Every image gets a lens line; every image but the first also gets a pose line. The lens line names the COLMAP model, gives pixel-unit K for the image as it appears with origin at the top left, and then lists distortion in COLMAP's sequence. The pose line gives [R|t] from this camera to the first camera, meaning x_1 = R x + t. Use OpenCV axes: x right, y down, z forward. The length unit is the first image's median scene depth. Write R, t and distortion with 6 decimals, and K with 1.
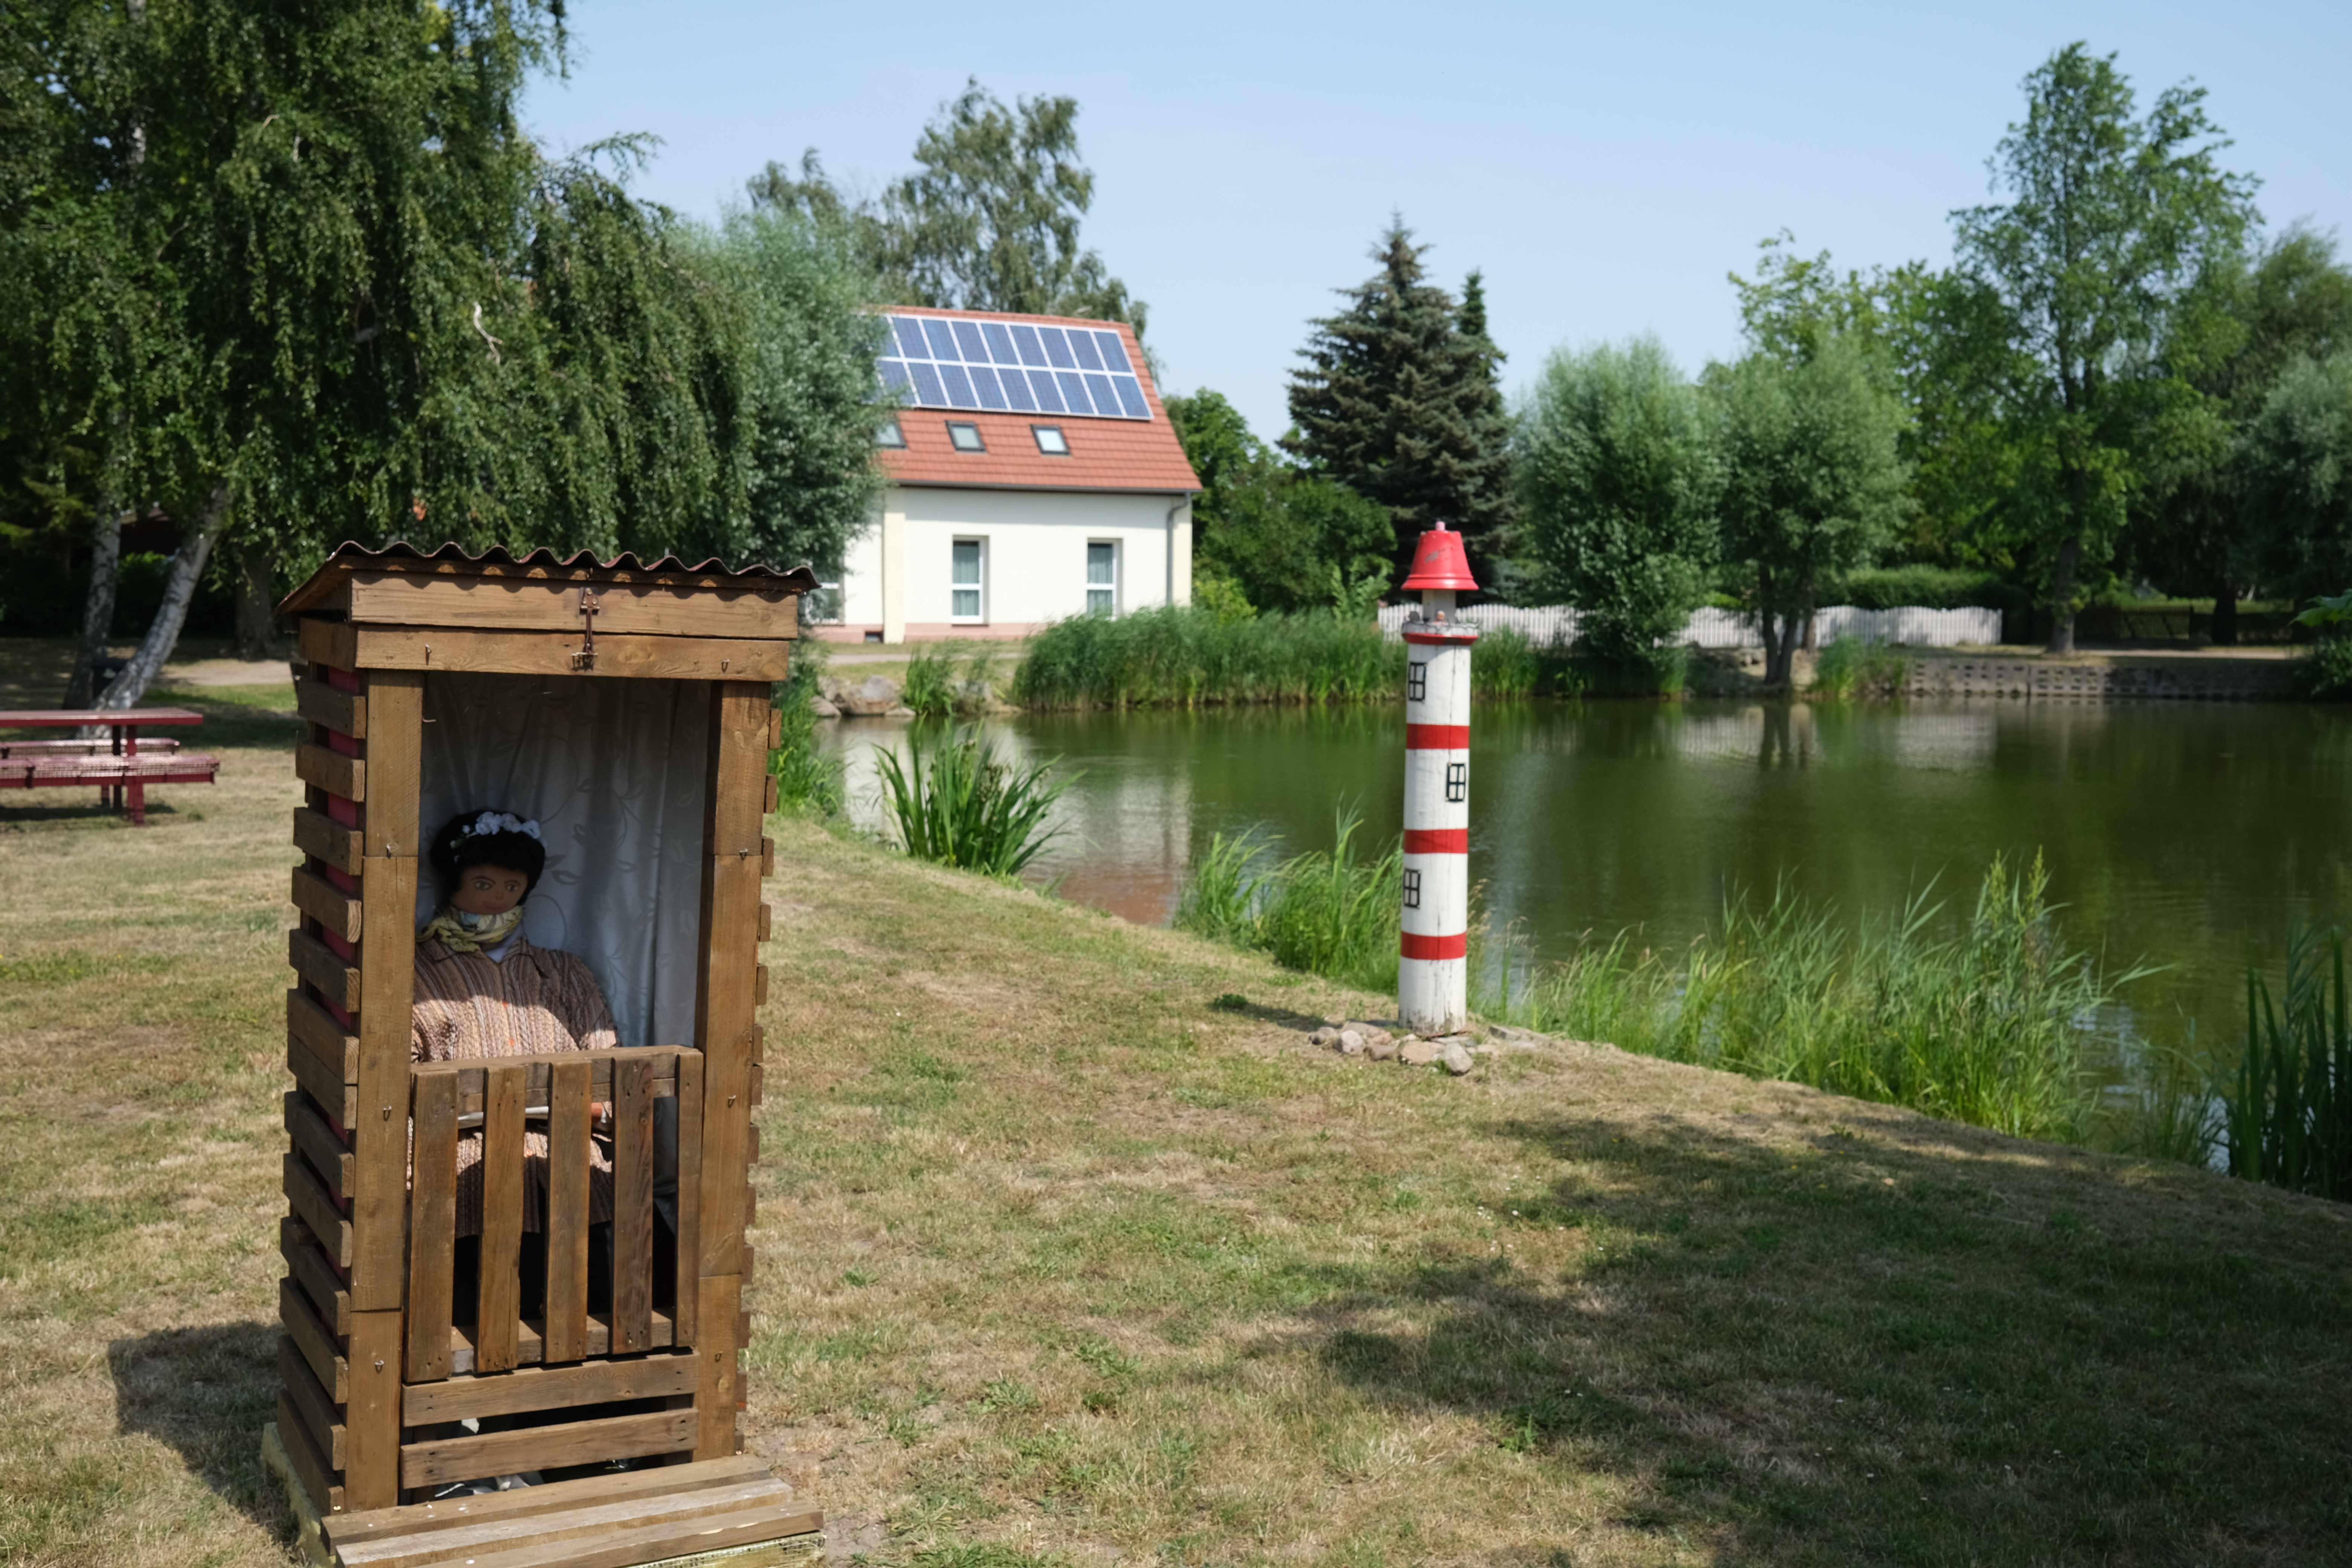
lens RADIAL K [[2340.7, 0, 1176.0], [0, 2340.7, 784.0], [0, 0, 1]] dist [-0.024942, 0.082189]
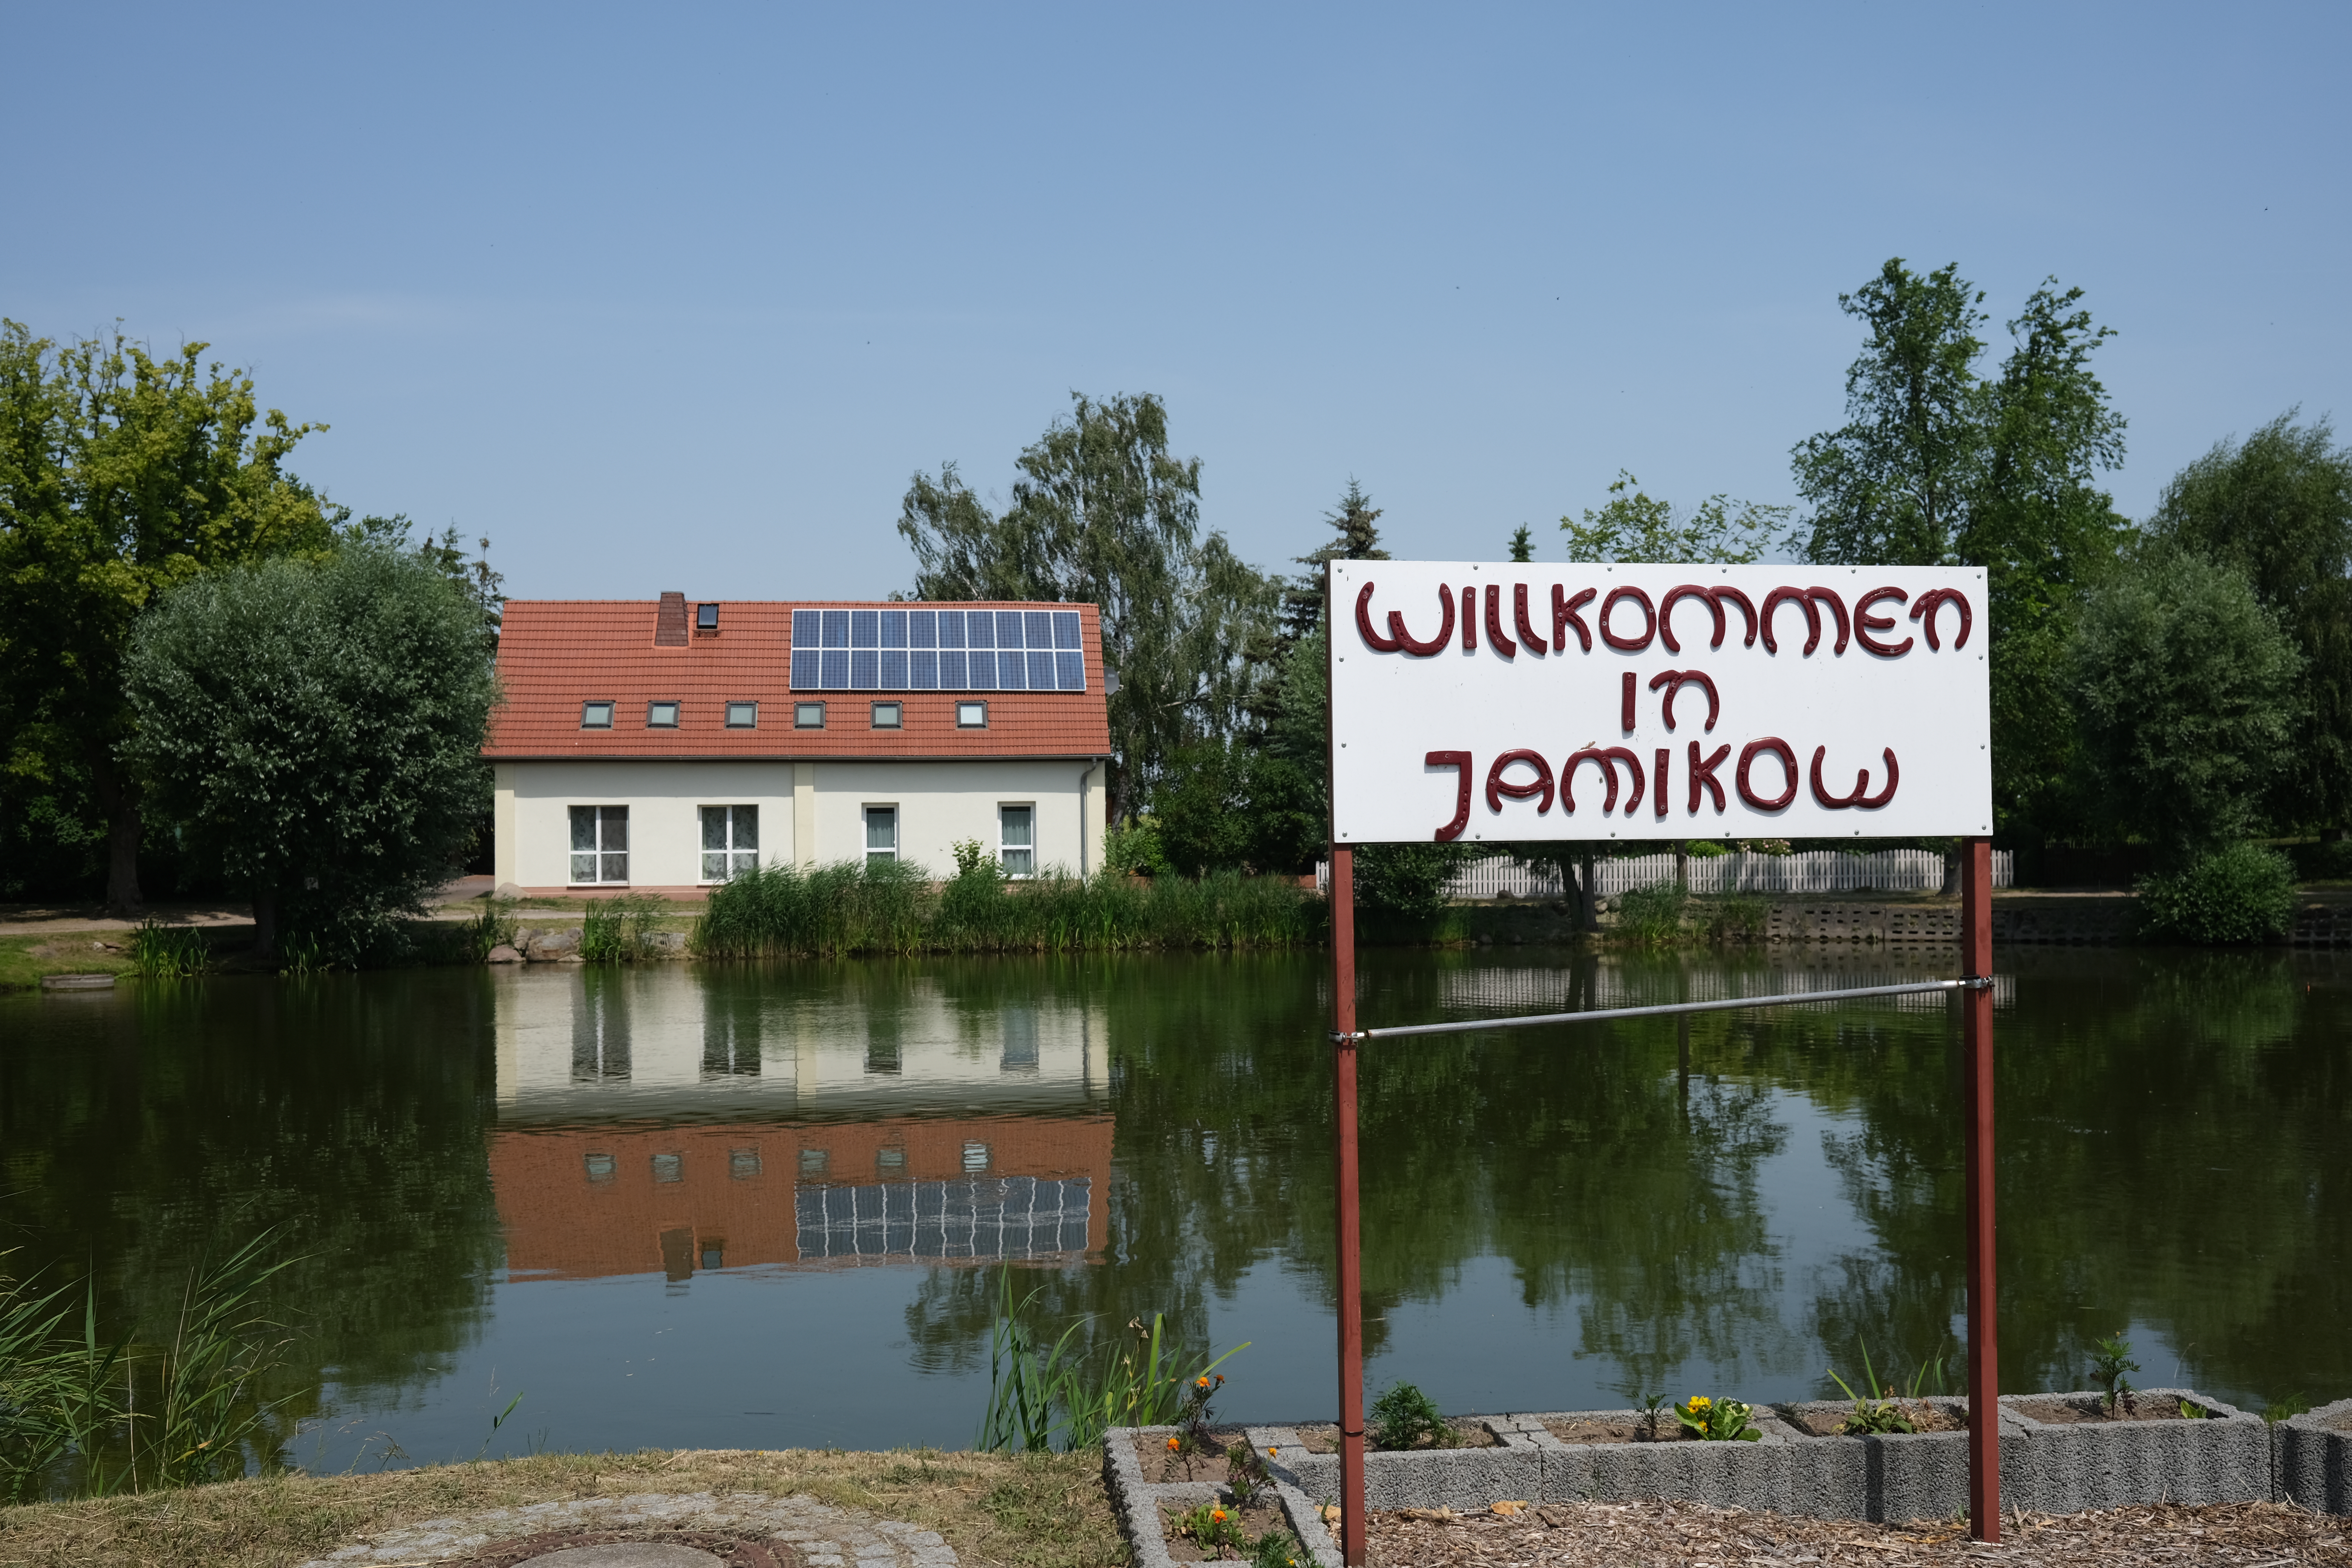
lens RADIAL K [[2340.7, 0, 1176.0], [0, 2340.7, 784.0], [0, 0, 1]] dist [-0.024942, 0.082189]
pose [[0.928965, -0.031820, -0.368797, 0.445263], [-0.010668, 0.993583, -0.112597, 0.007698], [0.370013, 0.108533, 0.922665, 0.028929]]
